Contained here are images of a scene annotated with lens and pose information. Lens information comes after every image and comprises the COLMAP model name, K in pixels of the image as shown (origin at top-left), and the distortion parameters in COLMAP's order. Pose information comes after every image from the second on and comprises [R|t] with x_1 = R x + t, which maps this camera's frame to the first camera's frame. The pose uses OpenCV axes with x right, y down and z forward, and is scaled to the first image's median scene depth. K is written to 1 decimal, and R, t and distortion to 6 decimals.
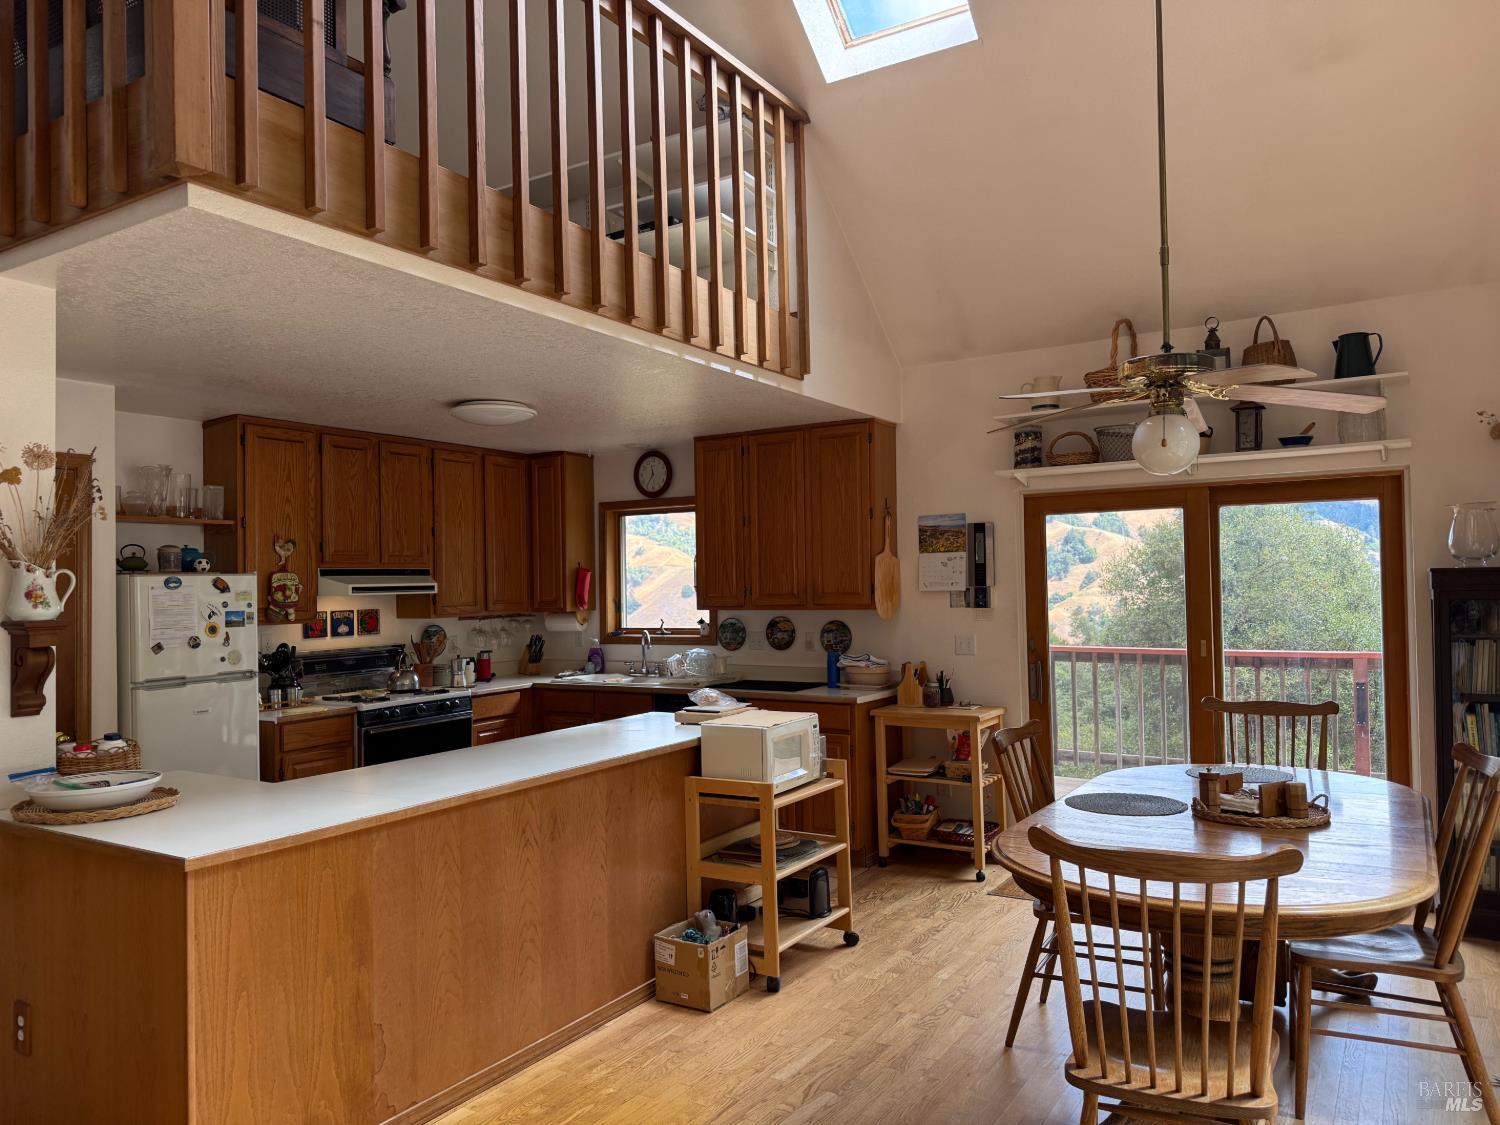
lens RADIAL K [[1051.0, 0, 752.6], [0, 1051.0, 557.1], [0, 0, 1]] dist [0.146027, -0.224998]
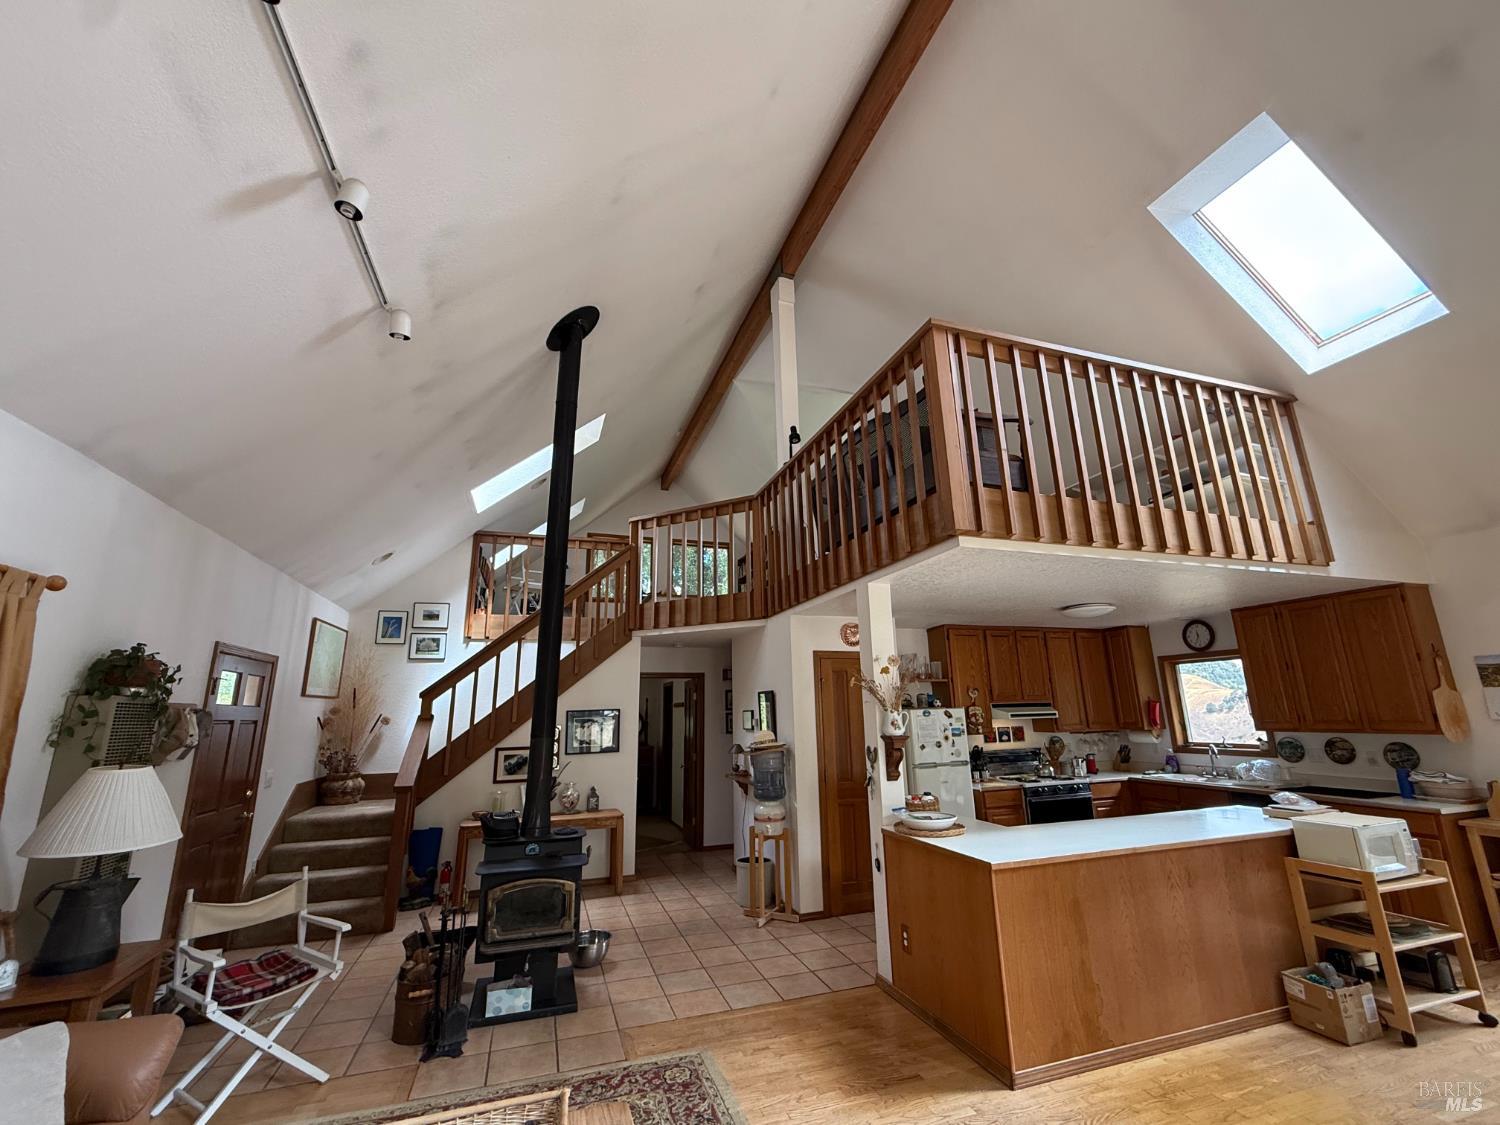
lens RADIAL K [[618.0, 0, 750.0], [0, 618.0, 562.5], [0, 0, 1]] dist [-0.001346, 0.000367]
pose [[0.770457, -0.148595, -0.619932, -0.037422], [0.022322, 0.978146, -0.206717, -0.020038], [0.637101, 0.145429, 0.756936, -0.120564]]
